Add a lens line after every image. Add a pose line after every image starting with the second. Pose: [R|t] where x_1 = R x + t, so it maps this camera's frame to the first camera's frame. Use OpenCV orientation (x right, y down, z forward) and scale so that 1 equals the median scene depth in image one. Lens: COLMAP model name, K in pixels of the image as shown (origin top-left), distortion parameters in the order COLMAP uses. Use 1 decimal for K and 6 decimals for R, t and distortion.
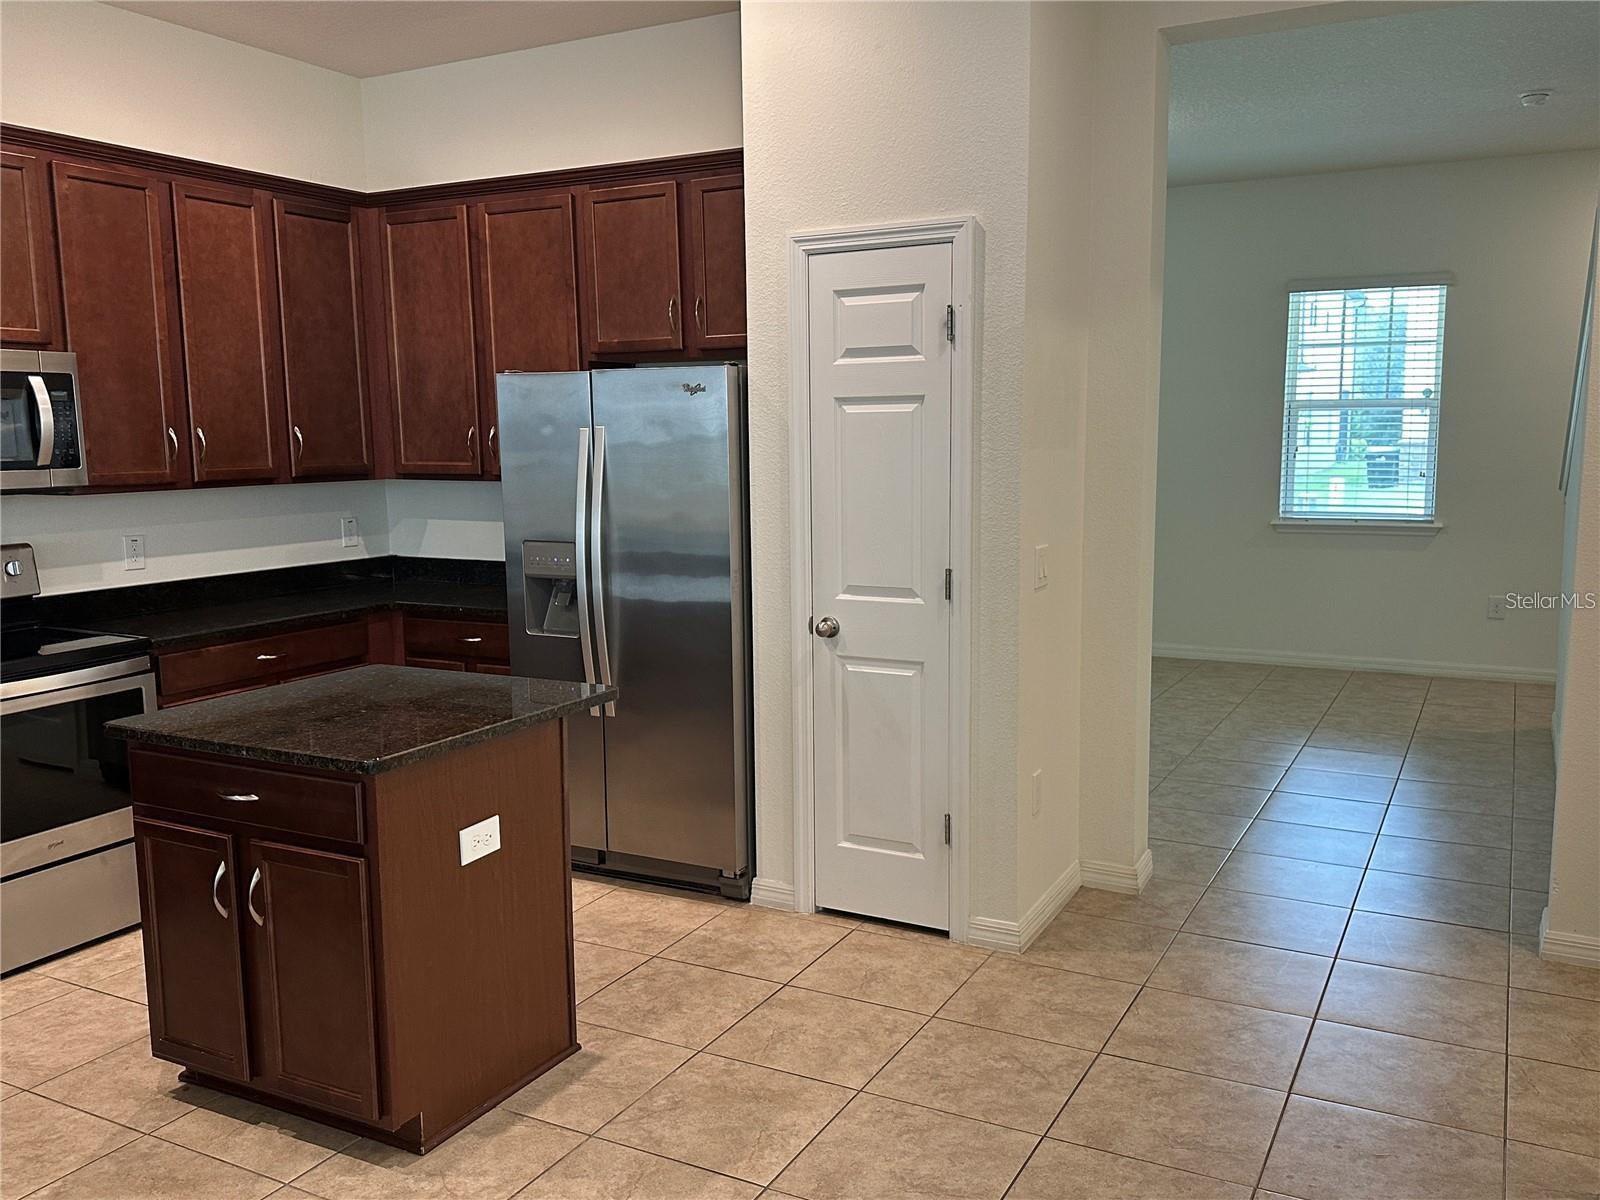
lens RADIAL K [[1295.0, 0, 801.2], [0, 1295.0, 593.9], [0, 0, 1]] dist [0.045580, -0.065895]
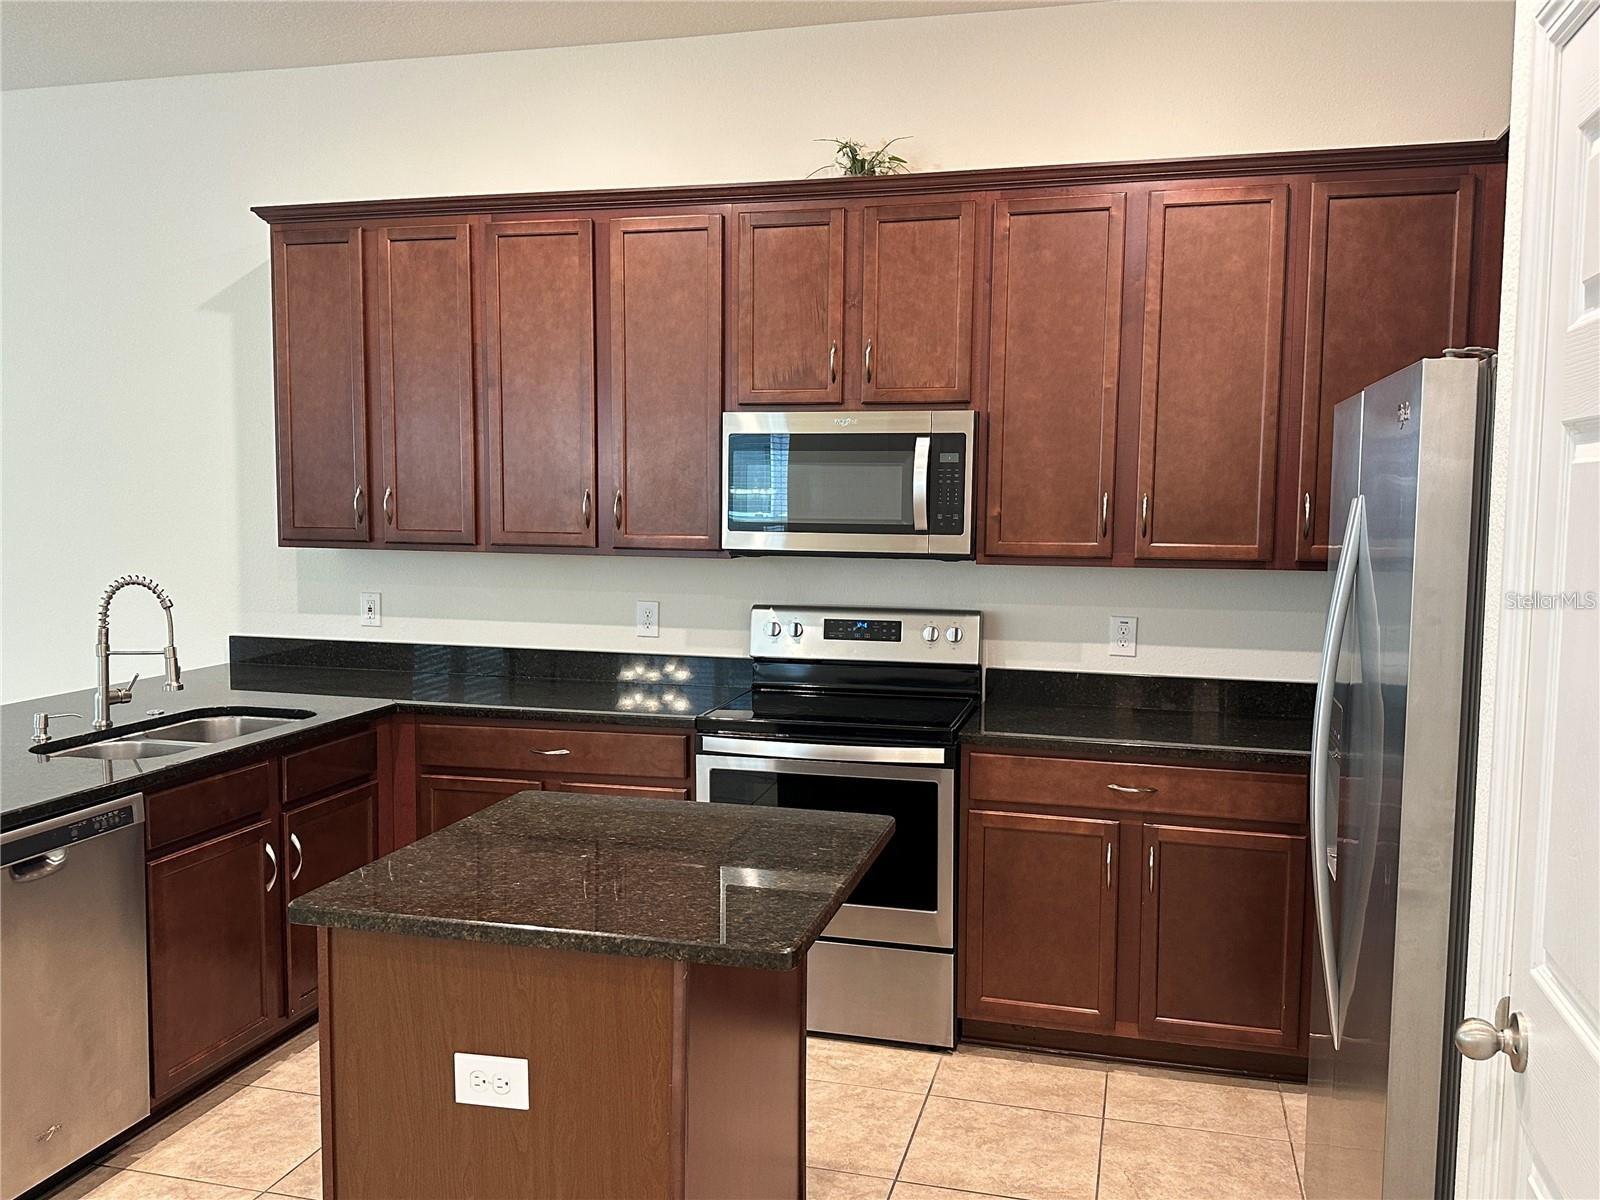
lens RADIAL K [[1295.0, 0, 800.0], [0, 1295.0, 613.3], [0, 0, 1]] dist [0.045580, -0.065895]
pose [[0.216147, 0.103346, -0.970876, 0.304251], [-0.133363, 0.988187, 0.075497, -0.092250], [0.967210, 0.113161, 0.227377, 0.663867]]
